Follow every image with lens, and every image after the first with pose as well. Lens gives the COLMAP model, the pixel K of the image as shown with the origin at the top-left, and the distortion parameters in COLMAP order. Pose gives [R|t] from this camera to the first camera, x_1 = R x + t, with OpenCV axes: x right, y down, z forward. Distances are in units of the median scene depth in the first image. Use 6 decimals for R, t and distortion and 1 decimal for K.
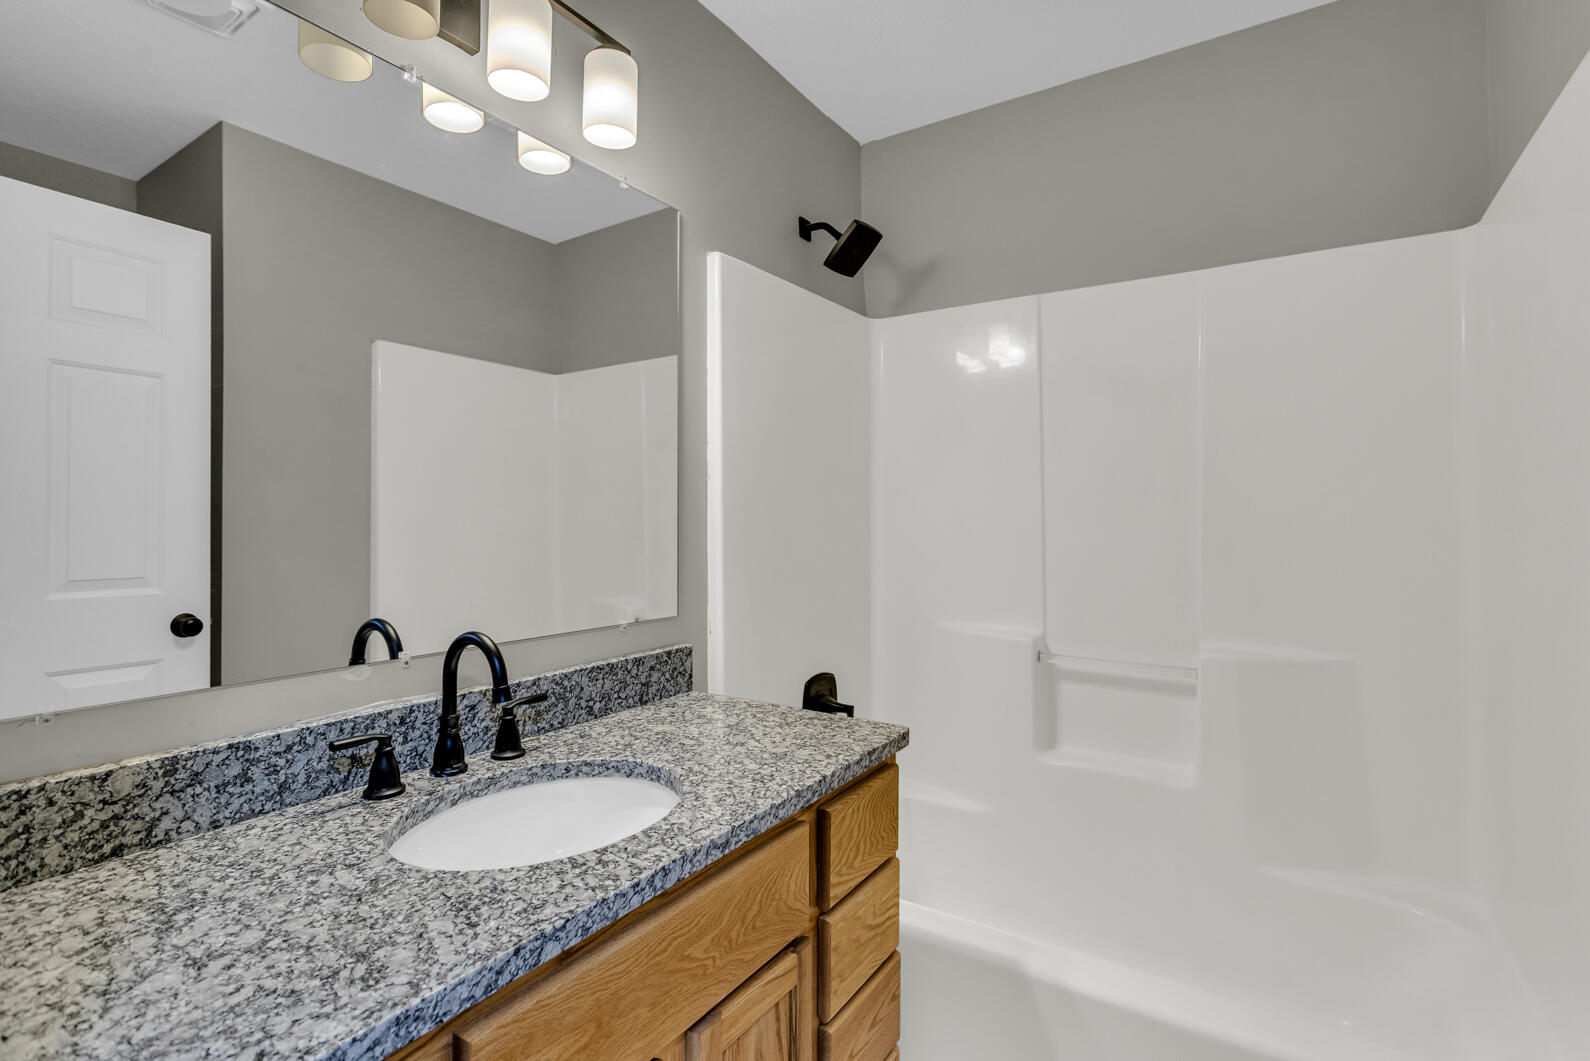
lens RADIAL K [[767.1, 0, 788.9], [0, 767.1, 514.7], [0, 0, 1]] dist [0.001241, 0.000205]
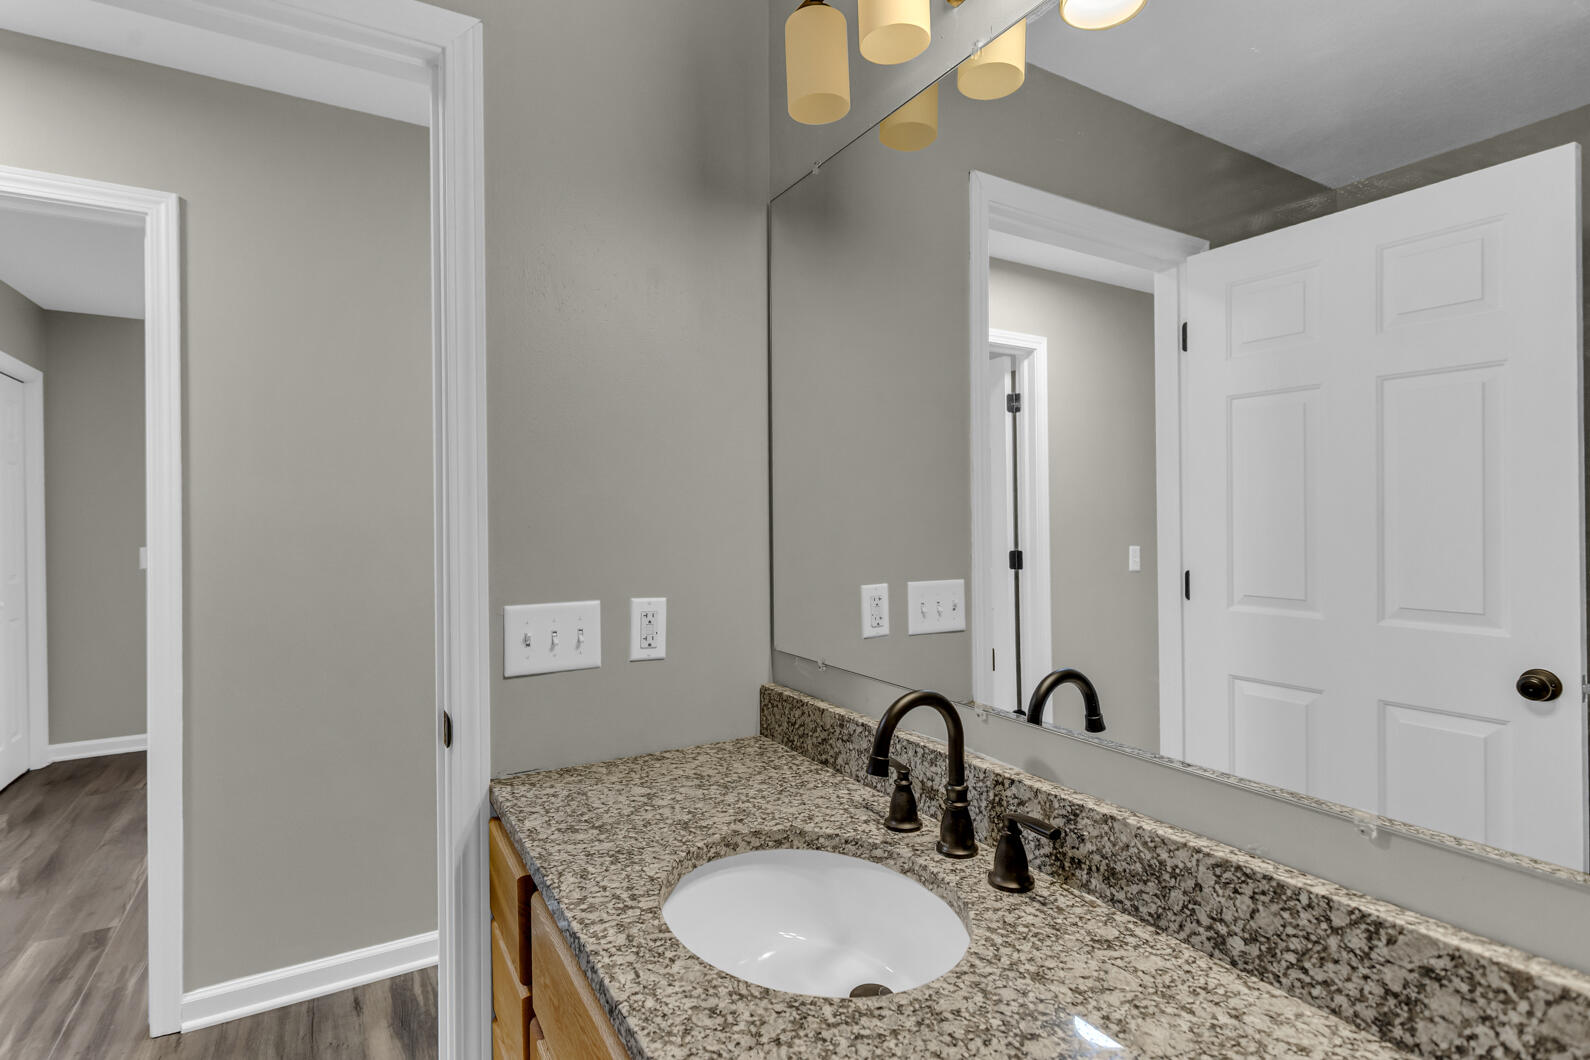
lens RADIAL K [[767.1, 0, 788.9], [0, 767.1, 514.2], [0, 0, 1]] dist [0.001241, 0.000205]
pose [[-0.443089, -0.006164, -0.896456, 0.483945], [0.009984, 0.999880, -0.011810, -0.042657], [0.896422, -0.014184, -0.442975, 1.399448]]
